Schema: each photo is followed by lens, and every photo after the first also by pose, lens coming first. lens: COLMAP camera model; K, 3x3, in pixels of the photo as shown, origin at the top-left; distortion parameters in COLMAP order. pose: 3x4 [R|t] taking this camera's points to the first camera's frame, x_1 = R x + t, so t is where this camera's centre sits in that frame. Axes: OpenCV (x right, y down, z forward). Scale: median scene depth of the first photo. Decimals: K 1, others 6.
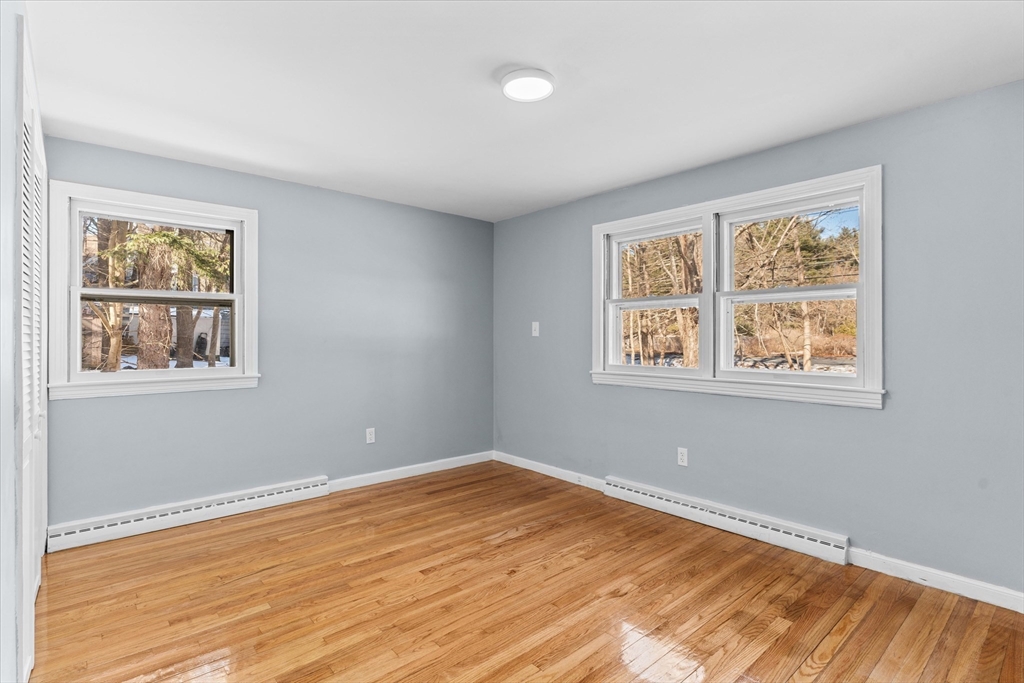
lens RADIAL K [[485.2, 0, 510.1], [0, 485.2, 348.3], [0, 0, 1]] dist [0.004131, -0.000338]
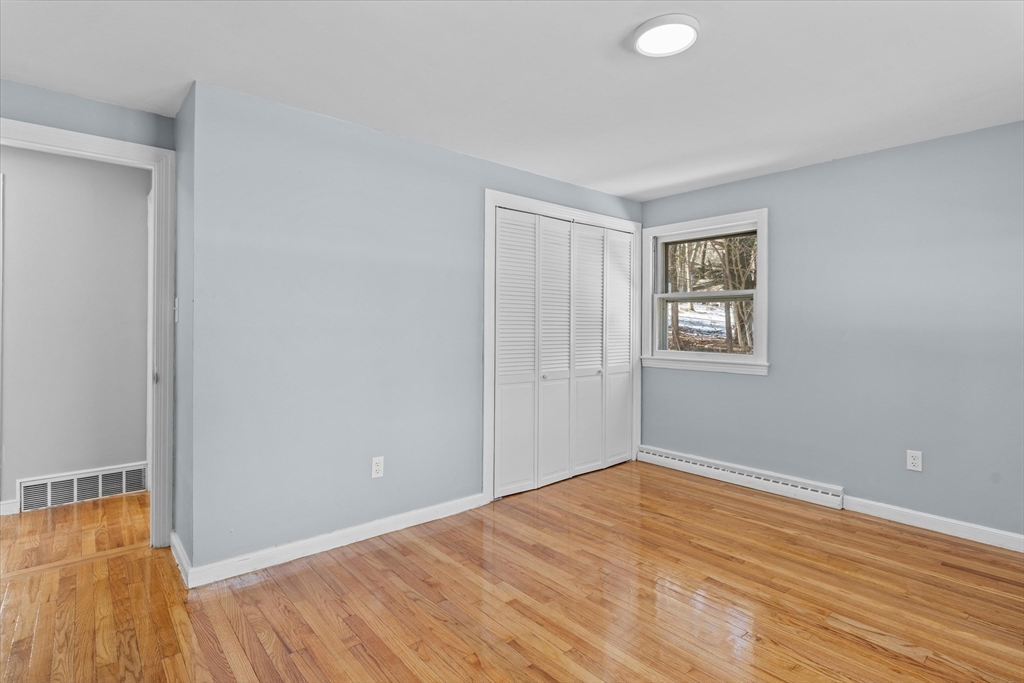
lens RADIAL K [[485.2, 0, 504.7], [0, 485.2, 341.8], [0, 0, 1]] dist [0.004131, -0.000338]
pose [[0.028842, 0.033182, -0.999033, 0.597694], [-0.030719, 0.999006, 0.032294, -0.010703], [0.999112, 0.029758, 0.029833, 0.465518]]
